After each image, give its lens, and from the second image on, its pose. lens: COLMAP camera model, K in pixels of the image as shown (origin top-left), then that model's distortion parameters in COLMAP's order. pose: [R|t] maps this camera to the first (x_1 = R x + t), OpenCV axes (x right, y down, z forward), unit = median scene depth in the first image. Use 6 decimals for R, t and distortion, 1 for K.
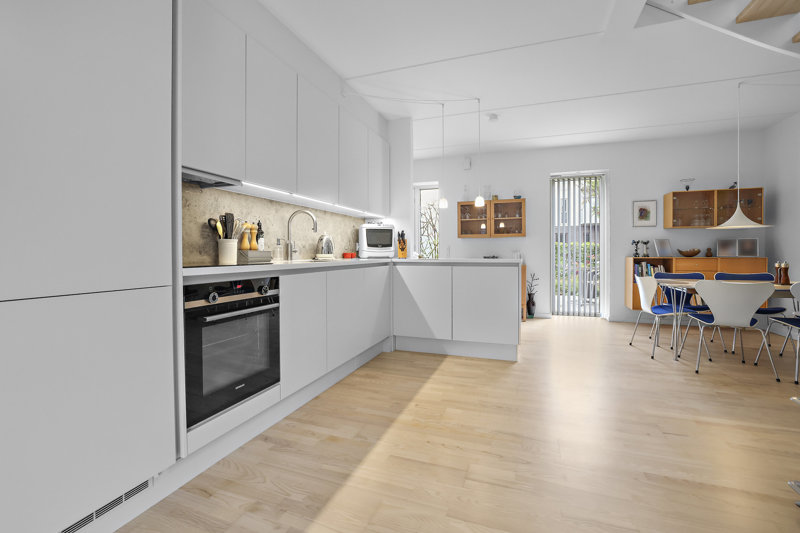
lens RADIAL K [[365.4, 0, 396.4], [0, 365.4, 253.5], [0, 0, 1]] dist [-0.014007, 0.000244]
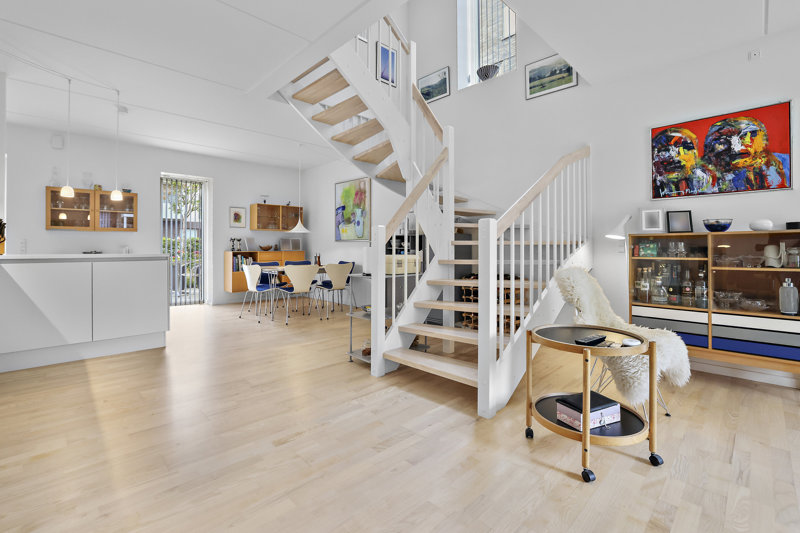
lens RADIAL K [[362.5, 0, 394.8], [0, 362.5, 240.4], [0, 0, 1]] dist [-0.001574, 0.000344]
pose [[0.438440, 0.018553, 0.898569, -0.355641], [0.000836, 0.999778, -0.021051, -0.000856], [-0.898760, 0.009981, 0.438327, -0.105909]]
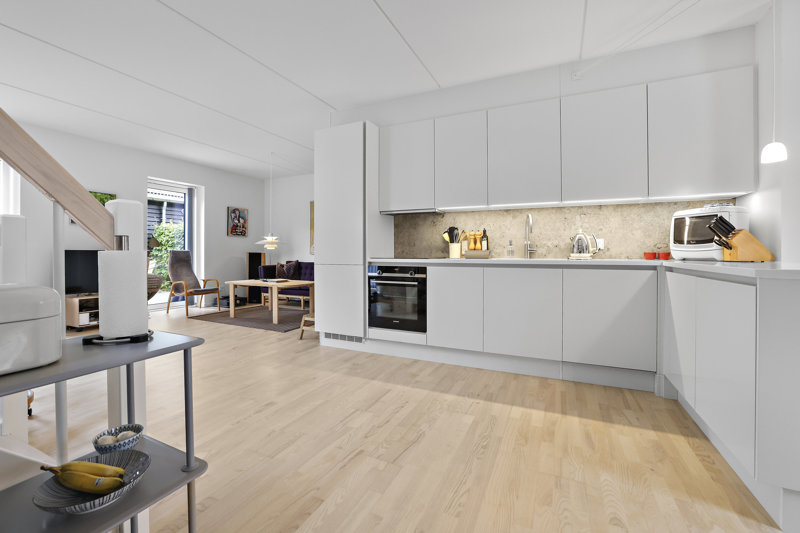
lens RADIAL K [[372.6, 0, 398.5], [0, 372.6, 254.0], [0, 0, 1]] dist [-0.030035, -0.000082]
pose [[-0.122406, 0.005480, -0.992465, 0.800519], [-0.002728, 0.999979, 0.005858, -0.001123], [0.992476, 0.003425, -0.122388, 0.662116]]
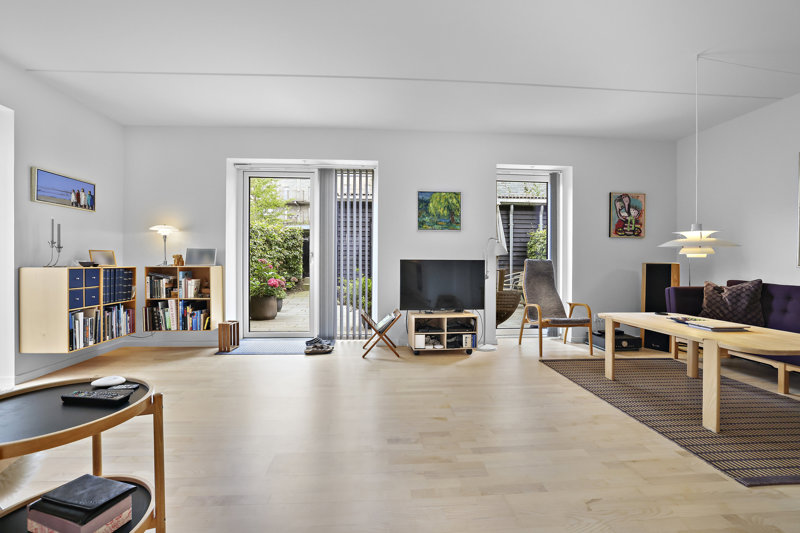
lens RADIAL K [[353.5, 0, 400.0], [0, 353.5, 266.5], [0, 0, 1]] dist [-0.002923, -0.000087]
pose [[-0.901865, 0.005466, -0.431984, 0.123626], [-0.001328, 0.999880, 0.015424, -0.002434], [0.432016, 0.014484, -0.901750, 0.300733]]
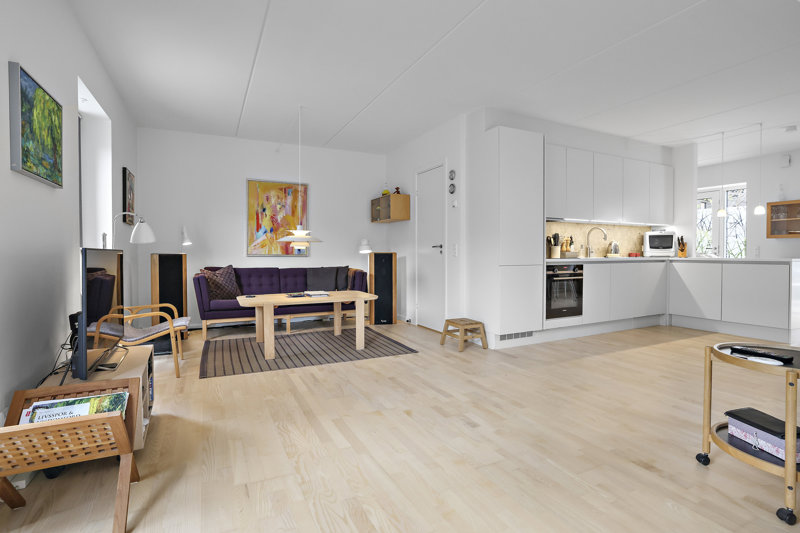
lens RADIAL K [[377.1, 0, 400.0], [0, 377.1, 266.5], [0, 0, 1]] dist [-0.001381, -0.000017]
pose [[0.735143, 0.024053, -0.677486, 0.222082], [-0.001184, 0.999414, 0.034199, 0.001940], [0.677911, -0.024339, 0.734741, -0.778615]]
